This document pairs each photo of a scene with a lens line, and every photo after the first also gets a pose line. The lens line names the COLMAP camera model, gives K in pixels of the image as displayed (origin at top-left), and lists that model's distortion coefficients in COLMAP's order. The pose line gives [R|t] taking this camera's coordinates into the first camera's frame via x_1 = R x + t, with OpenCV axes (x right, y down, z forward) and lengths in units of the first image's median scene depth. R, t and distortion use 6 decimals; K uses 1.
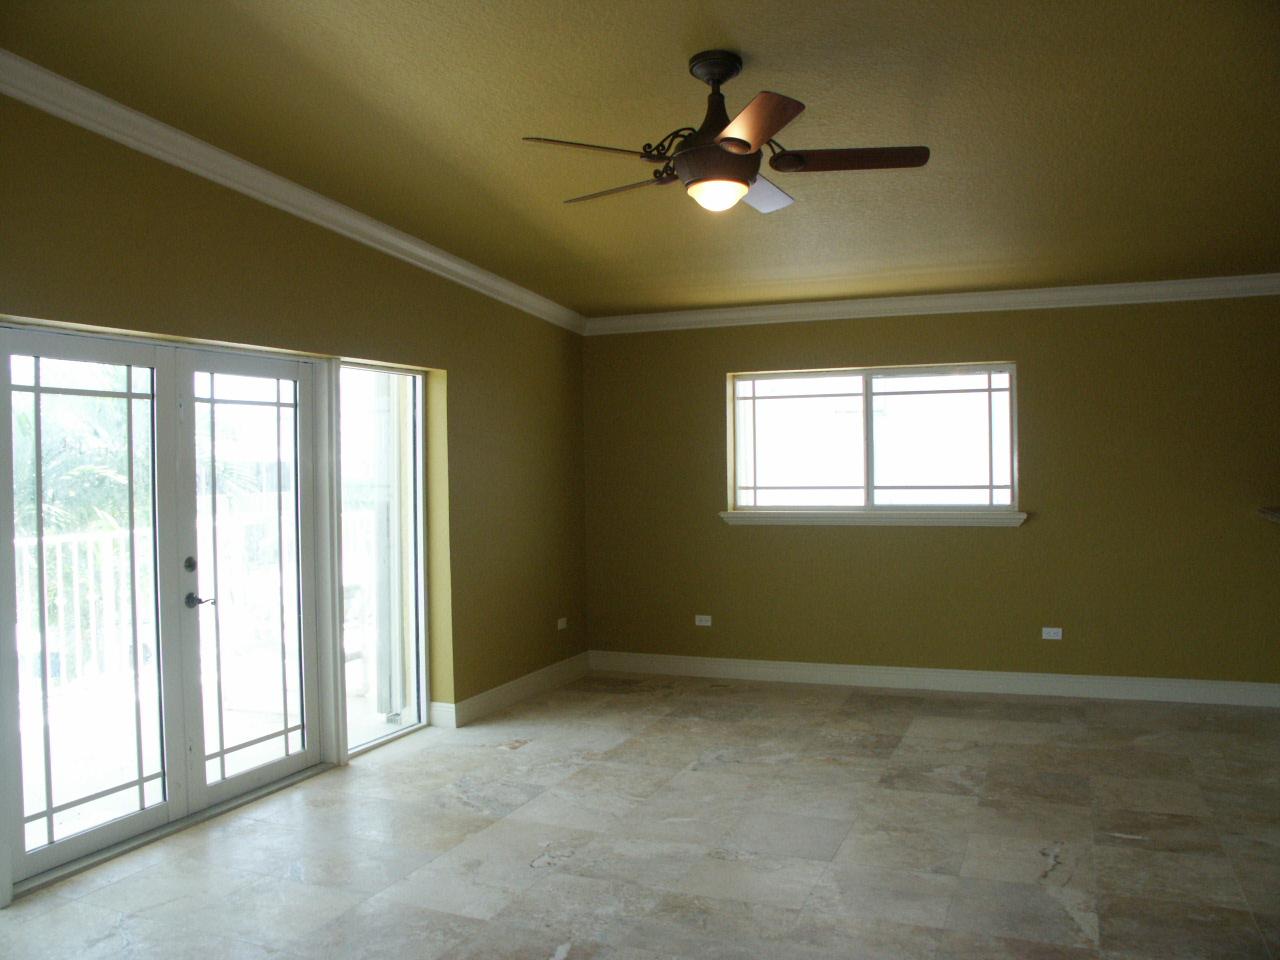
lens RADIAL K [[1063.8, 0, 640.0], [0, 1063.8, 480.0], [0, 0, 1]] dist [-0.187767, 0.186654]
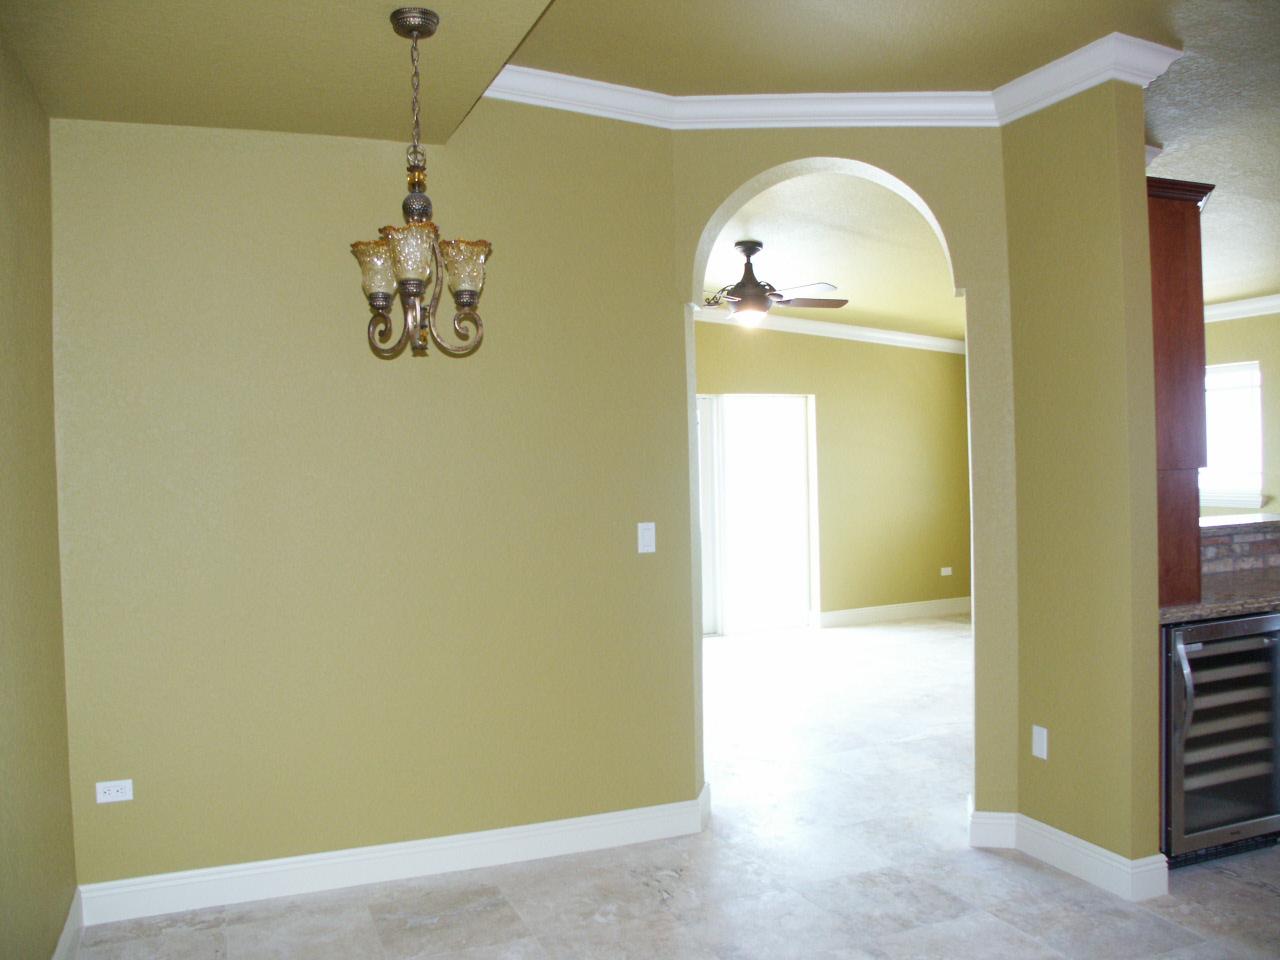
lens RADIAL K [[1063.8, 0, 640.0], [0, 1063.8, 480.0], [0, 0, 1]] dist [-0.187767, 0.186654]
pose [[0.710201, 0.010525, -0.703920, 1.266254], [0.002347, 0.999847, 0.017318, -0.012085], [0.703995, -0.013951, 0.710068, -0.487847]]
